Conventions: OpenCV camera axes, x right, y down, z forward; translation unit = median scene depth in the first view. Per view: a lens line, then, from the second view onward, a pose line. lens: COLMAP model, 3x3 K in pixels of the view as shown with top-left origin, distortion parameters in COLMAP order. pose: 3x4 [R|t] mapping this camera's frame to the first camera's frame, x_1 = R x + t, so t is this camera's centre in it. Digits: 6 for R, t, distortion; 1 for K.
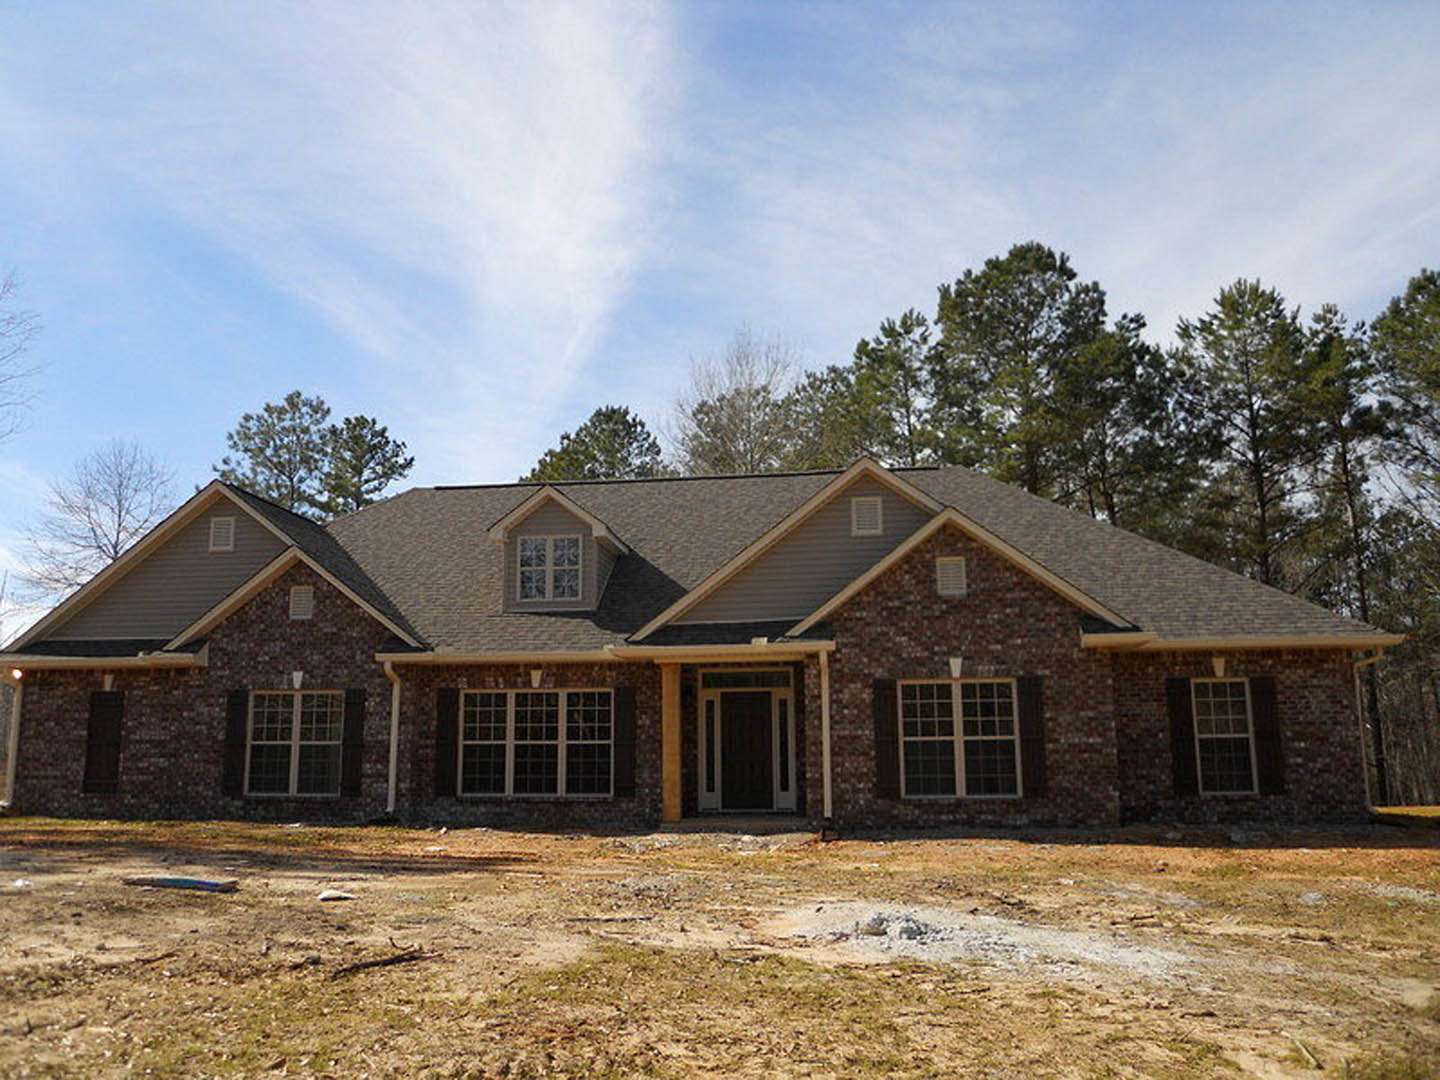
lens RADIAL K [[1153.9, 0, 685.2], [0, 1153.9, 542.7], [0, 0, 1]] dist [-0.025857, 0.007822]
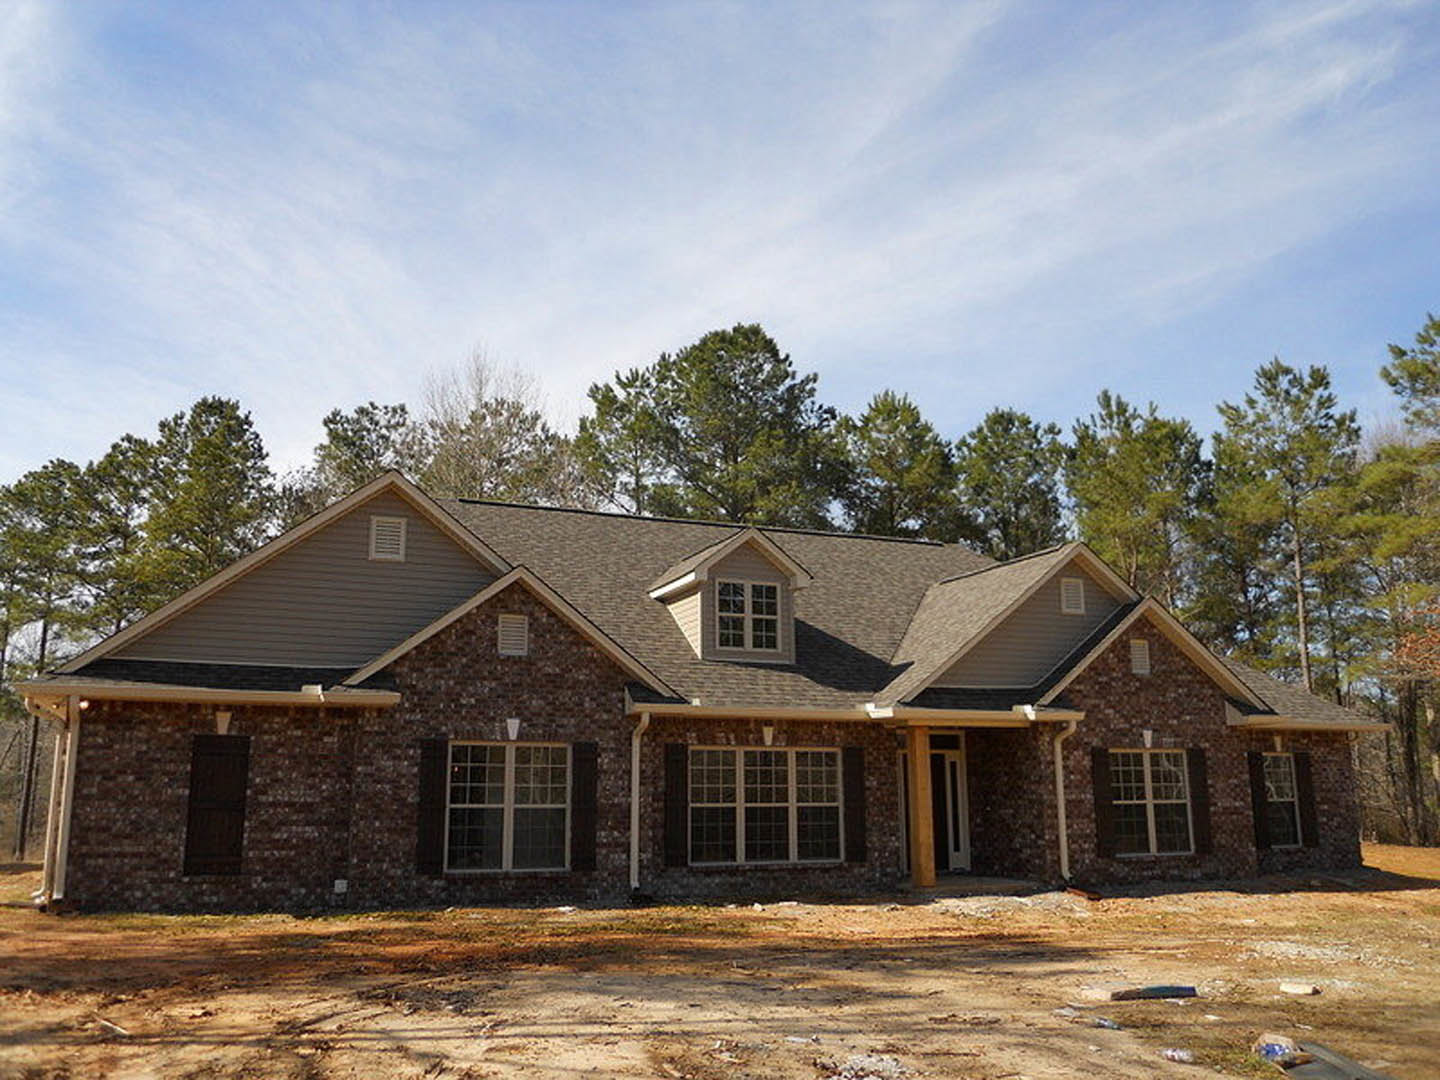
lens RADIAL K [[1153.9, 0, 685.2], [0, 1153.9, 542.7], [0, 0, 1]] dist [-0.025857, 0.007822]
pose [[0.858578, 0.110910, 0.500542, -0.671123], [-0.096587, 0.993829, -0.054538, 0.020239], [-0.503502, -0.001521, 0.863993, 0.230914]]
